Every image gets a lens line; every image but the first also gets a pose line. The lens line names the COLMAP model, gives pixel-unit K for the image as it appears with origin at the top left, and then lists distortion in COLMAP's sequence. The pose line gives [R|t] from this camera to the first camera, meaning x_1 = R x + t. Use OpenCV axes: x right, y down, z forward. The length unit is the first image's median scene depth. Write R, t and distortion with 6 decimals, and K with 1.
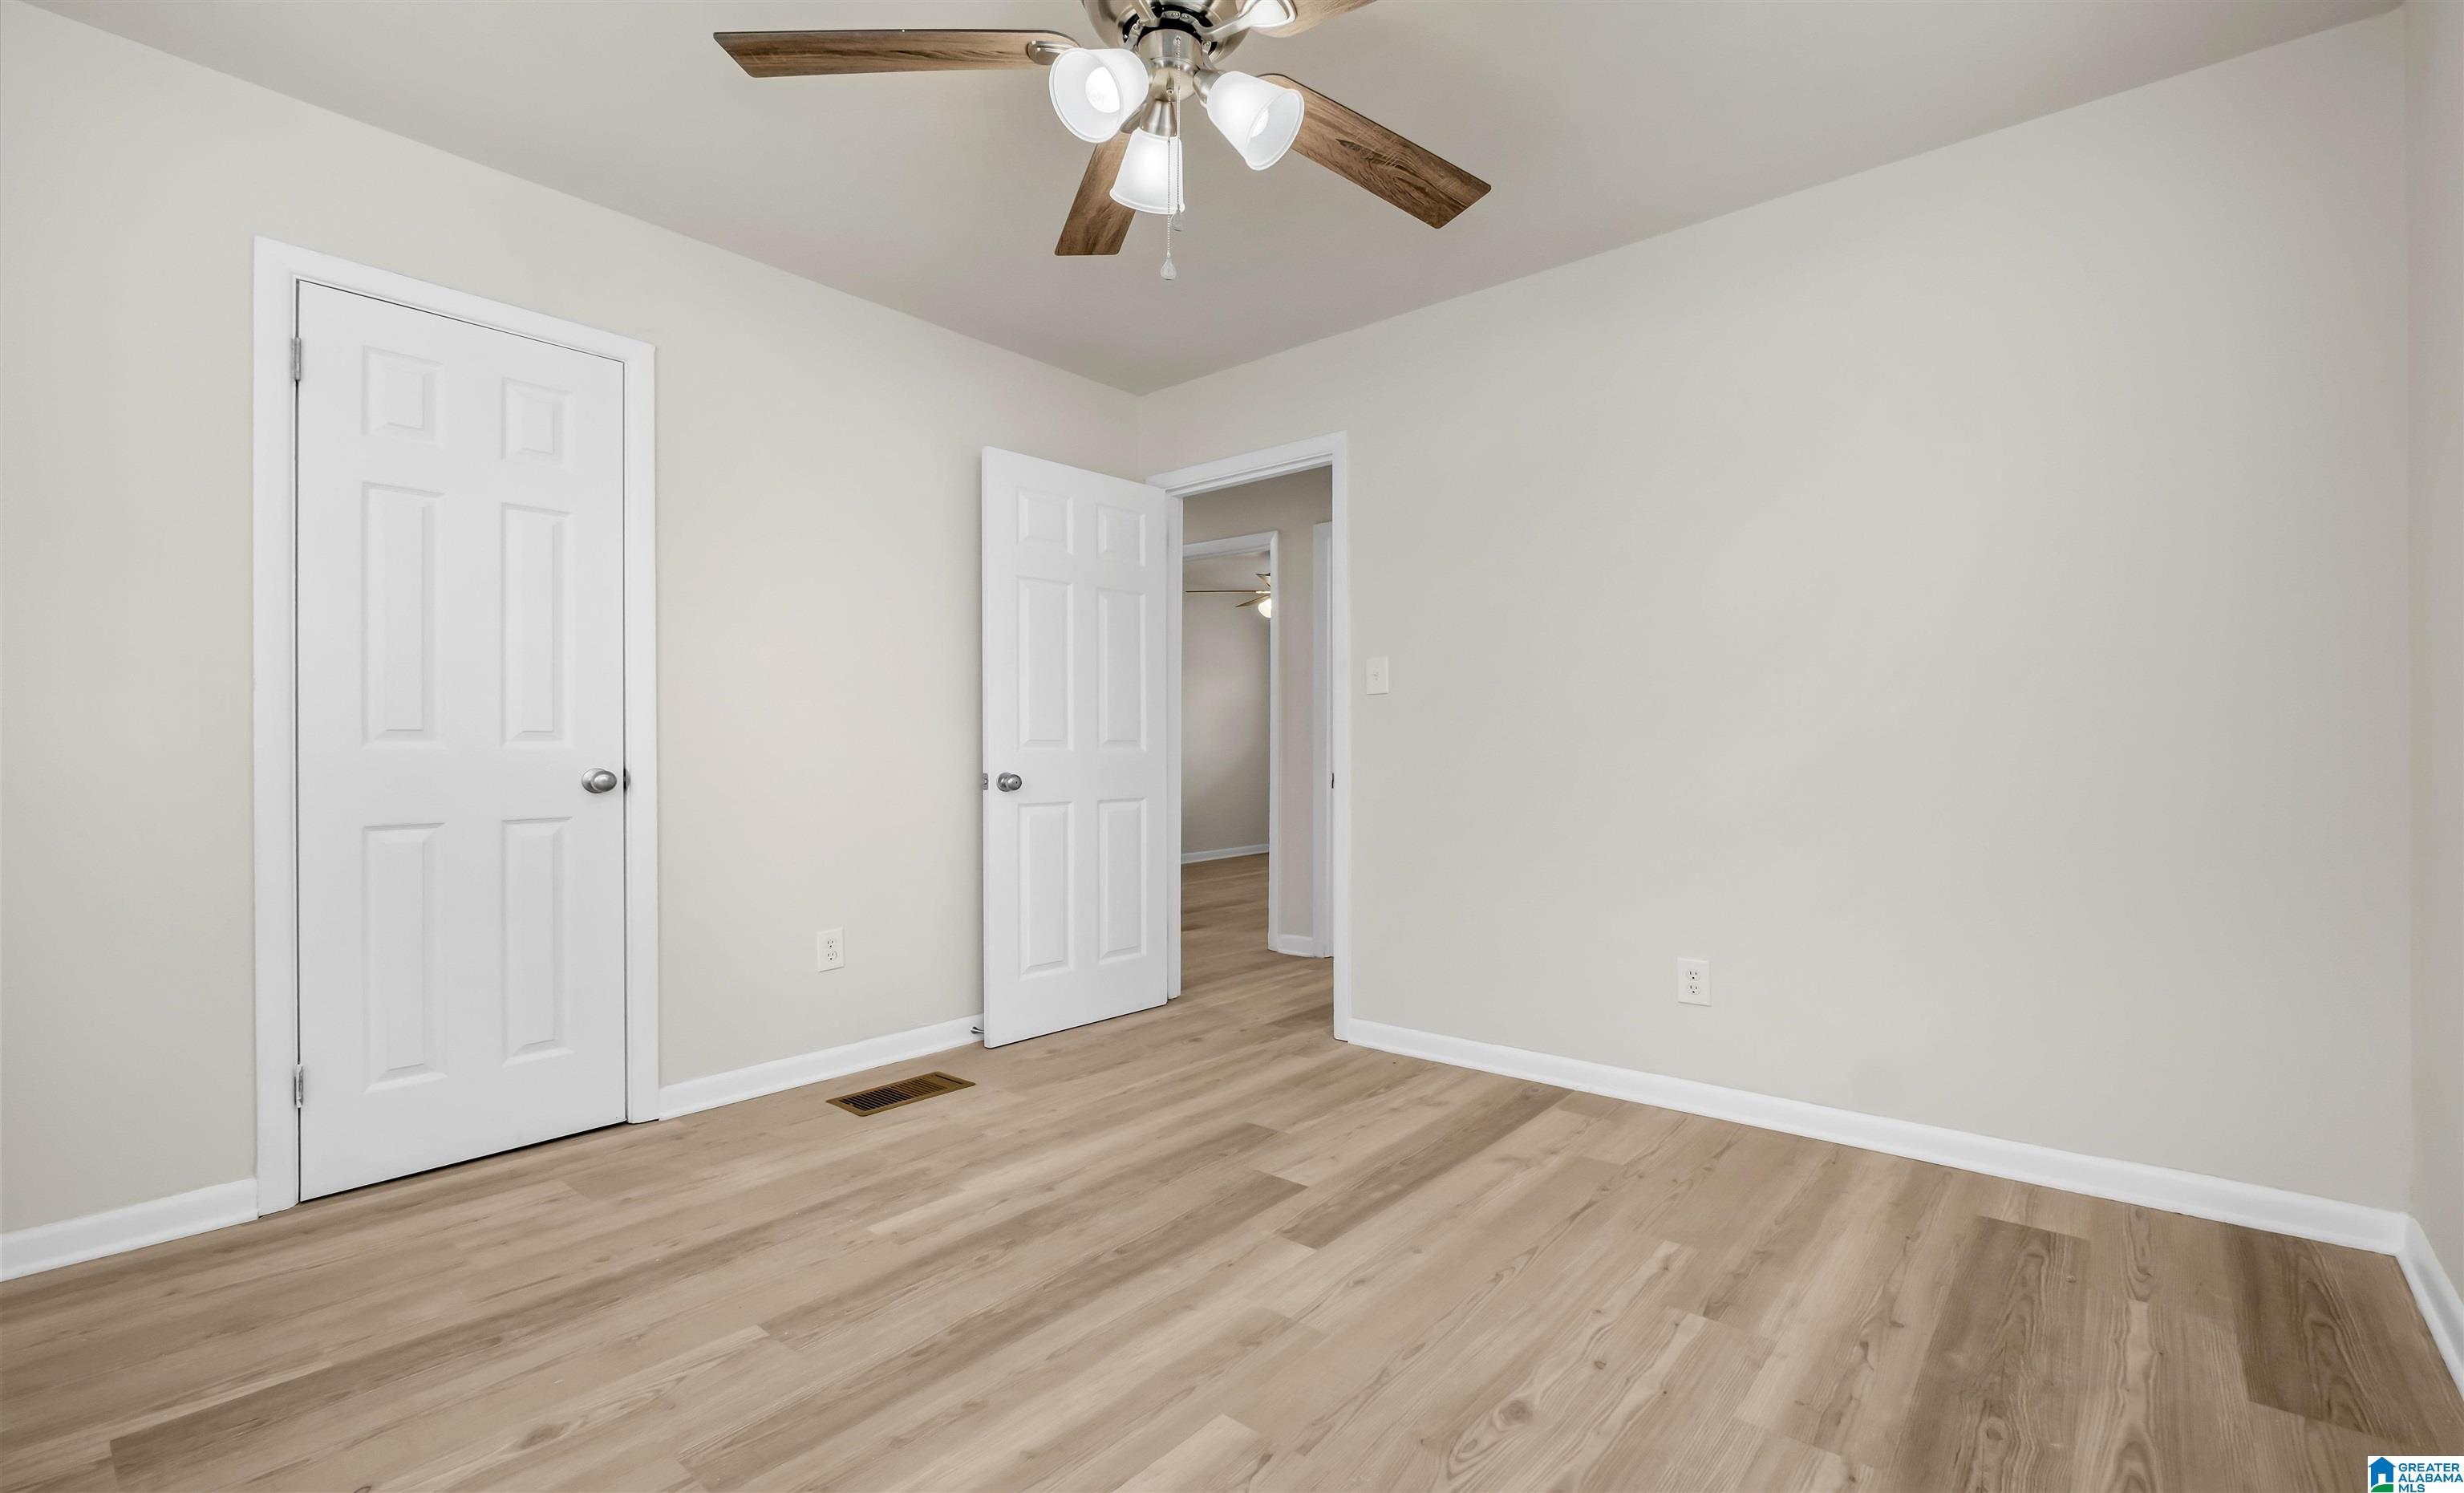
lens RADIAL K [[1072.6, 0, 1232.0], [0, 1072.6, 746.5], [0, 0, 1]] dist [-0.002666, -0.000273]
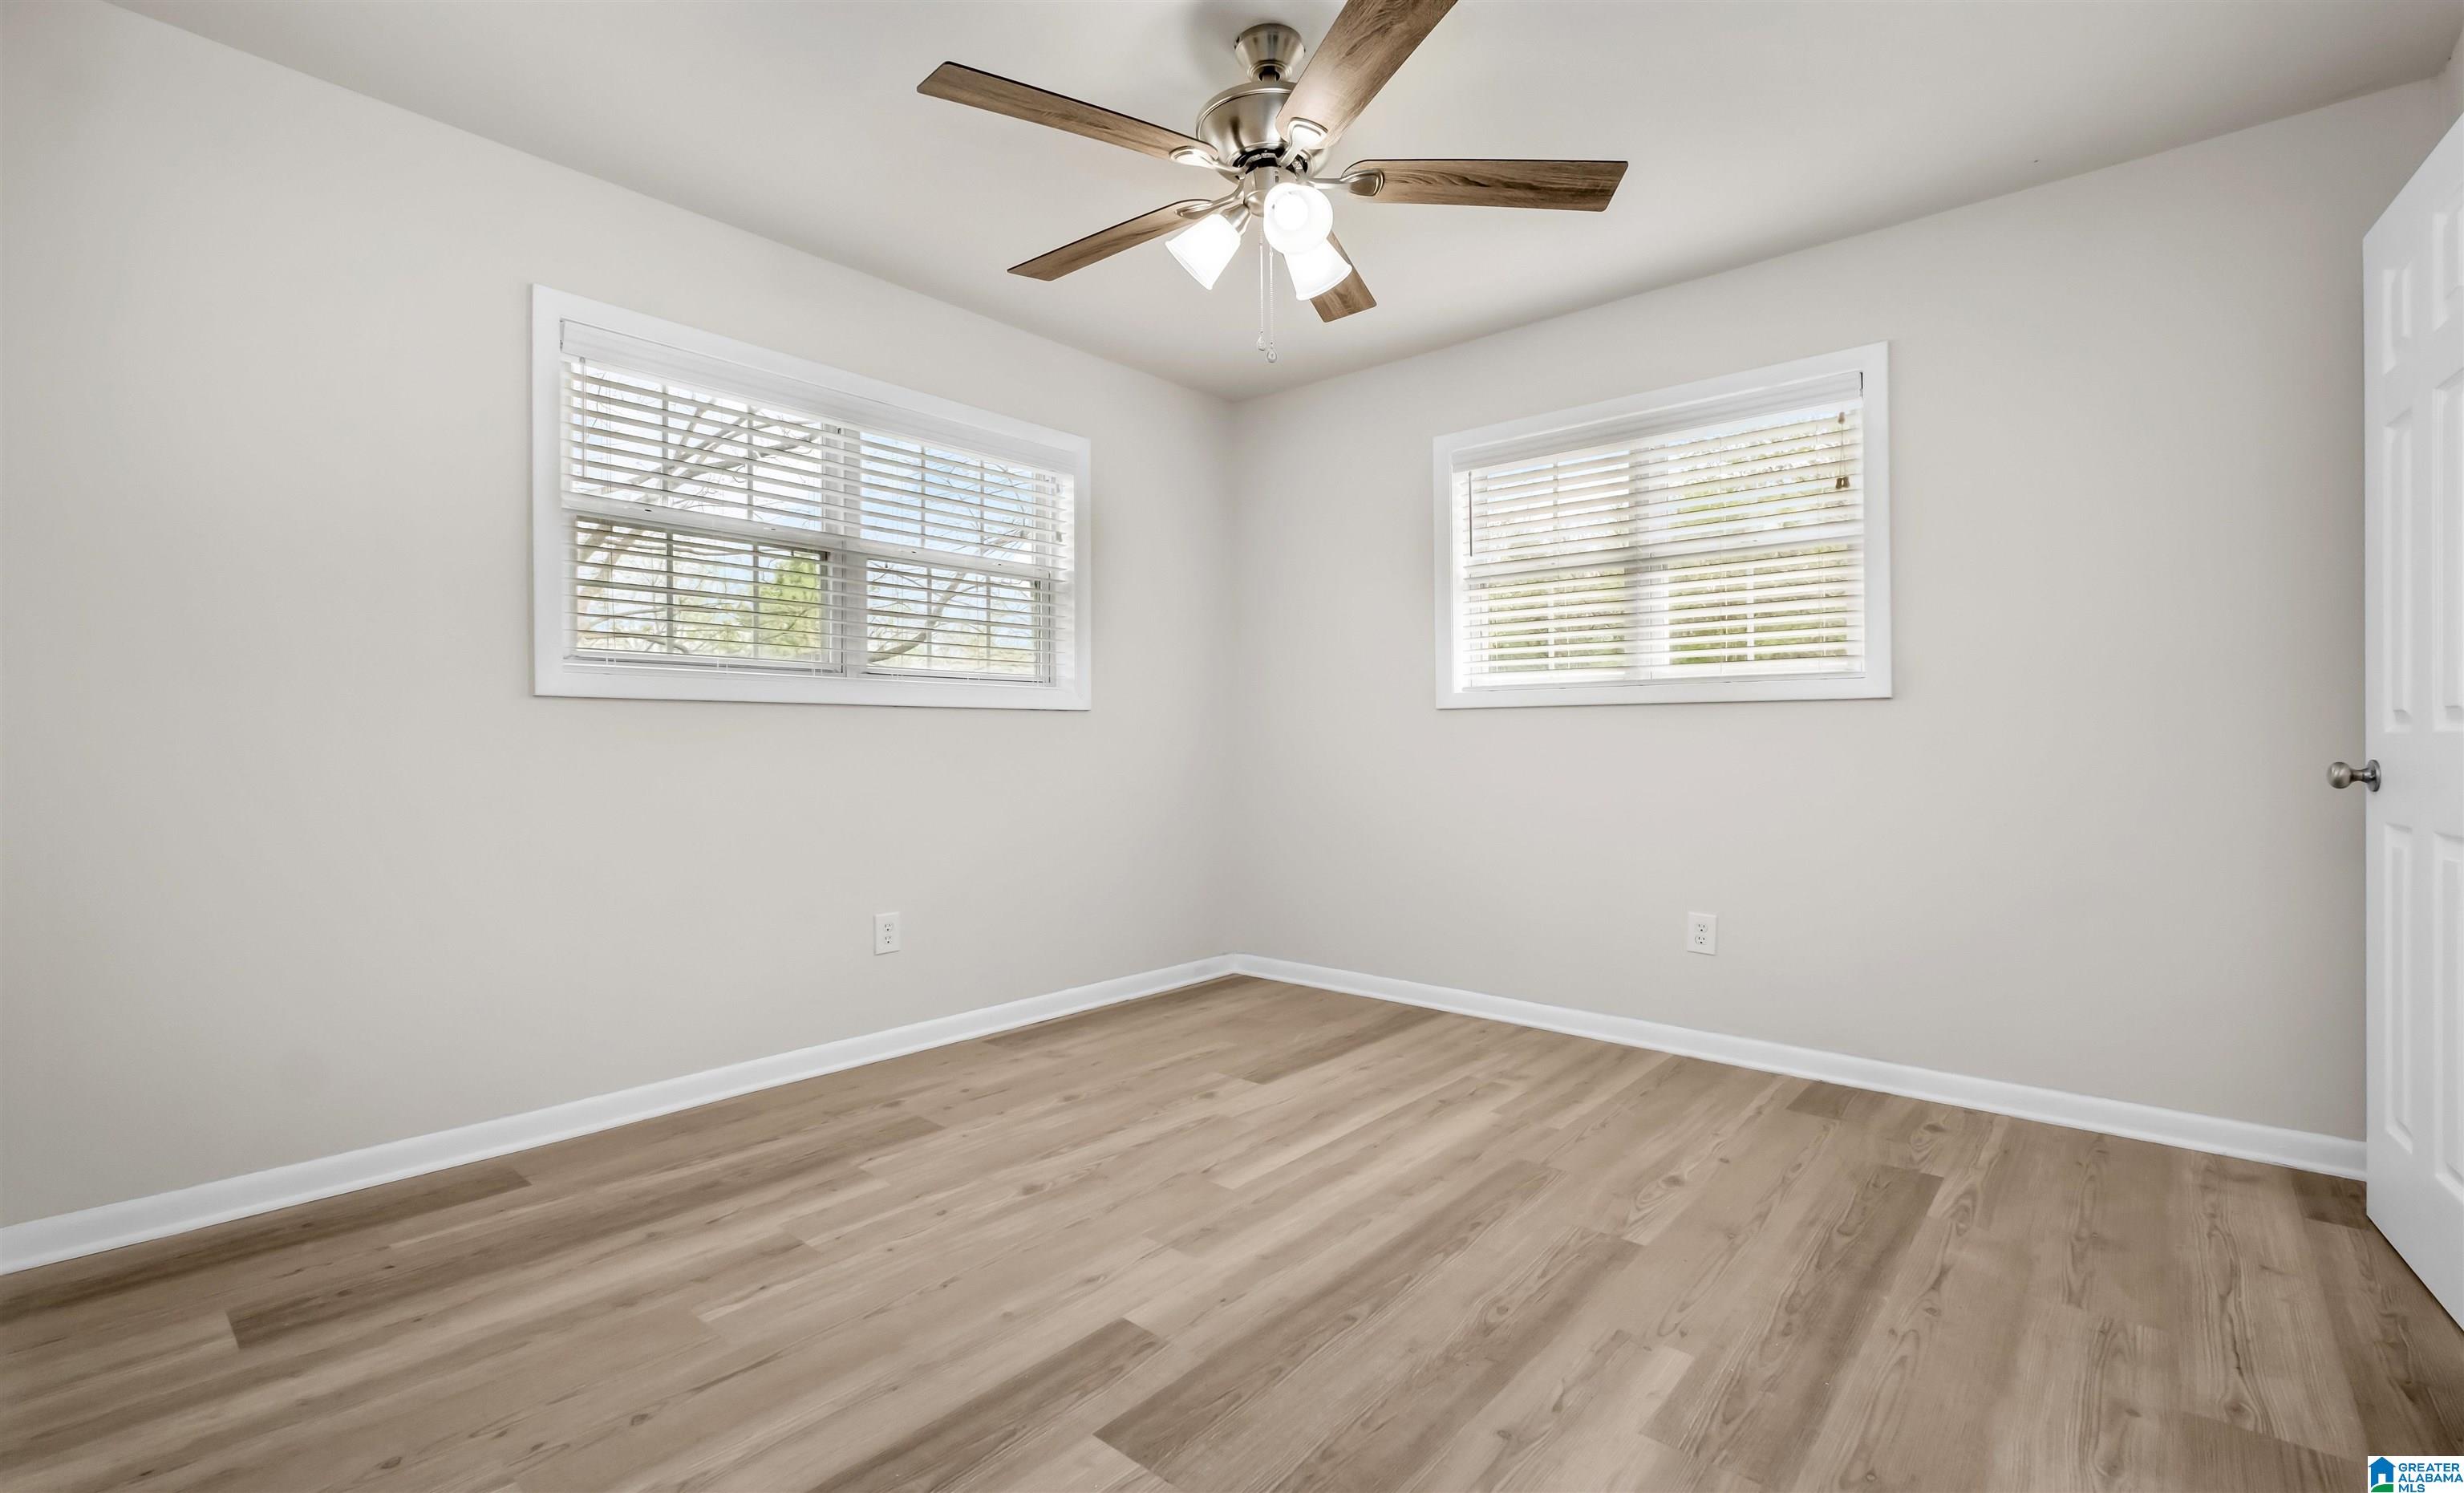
lens RADIAL K [[1072.6, 0, 1232.0], [0, 1072.6, 746.5], [0, 0, 1]] dist [-0.002666, -0.000273]
pose [[-0.999919, 0.004223, 0.012043, -0.022310], [0.004222, 0.999991, -0.000065, 0.011188], [-0.012043, -0.000014, -0.999927, 1.927110]]
